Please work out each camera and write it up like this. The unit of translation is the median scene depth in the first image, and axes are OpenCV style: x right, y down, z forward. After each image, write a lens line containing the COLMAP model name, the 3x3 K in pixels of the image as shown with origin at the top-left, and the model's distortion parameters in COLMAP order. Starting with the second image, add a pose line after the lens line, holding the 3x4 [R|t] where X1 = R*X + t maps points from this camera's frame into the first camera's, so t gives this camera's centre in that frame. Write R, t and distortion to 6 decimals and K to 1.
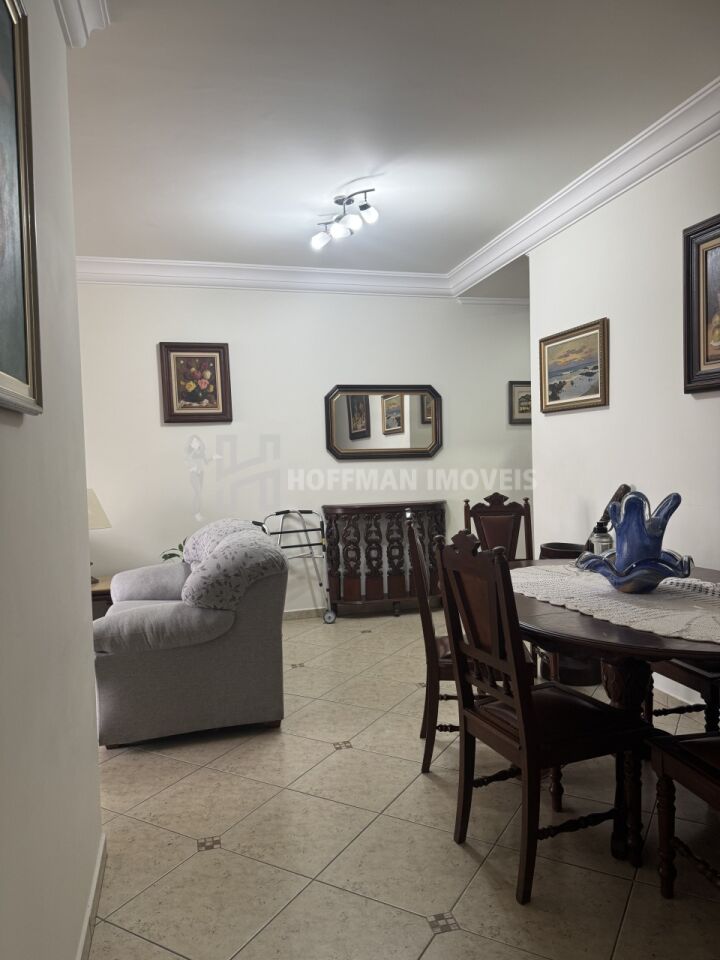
lens RADIAL K [[684.3, 0, 360.0], [0, 684.3, 480.0], [0, 0, 1]] dist [-0.000478, -0.002692]
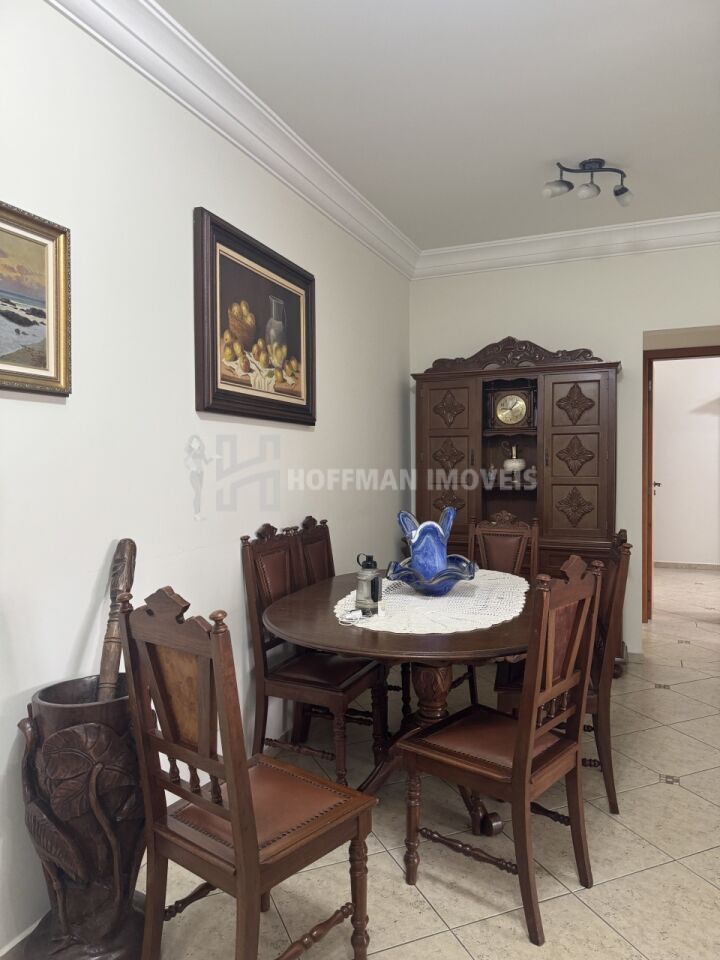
lens RADIAL K [[684.3, 0, 360.0], [0, 684.3, 480.0], [0, 0, 1]] dist [-0.000478, -0.002692]
pose [[-0.799210, 0.014001, 0.600888, -0.172234], [0.045002, 0.998316, 0.036594, -0.076098], [-0.599364, 0.056287, -0.798495, 1.751980]]
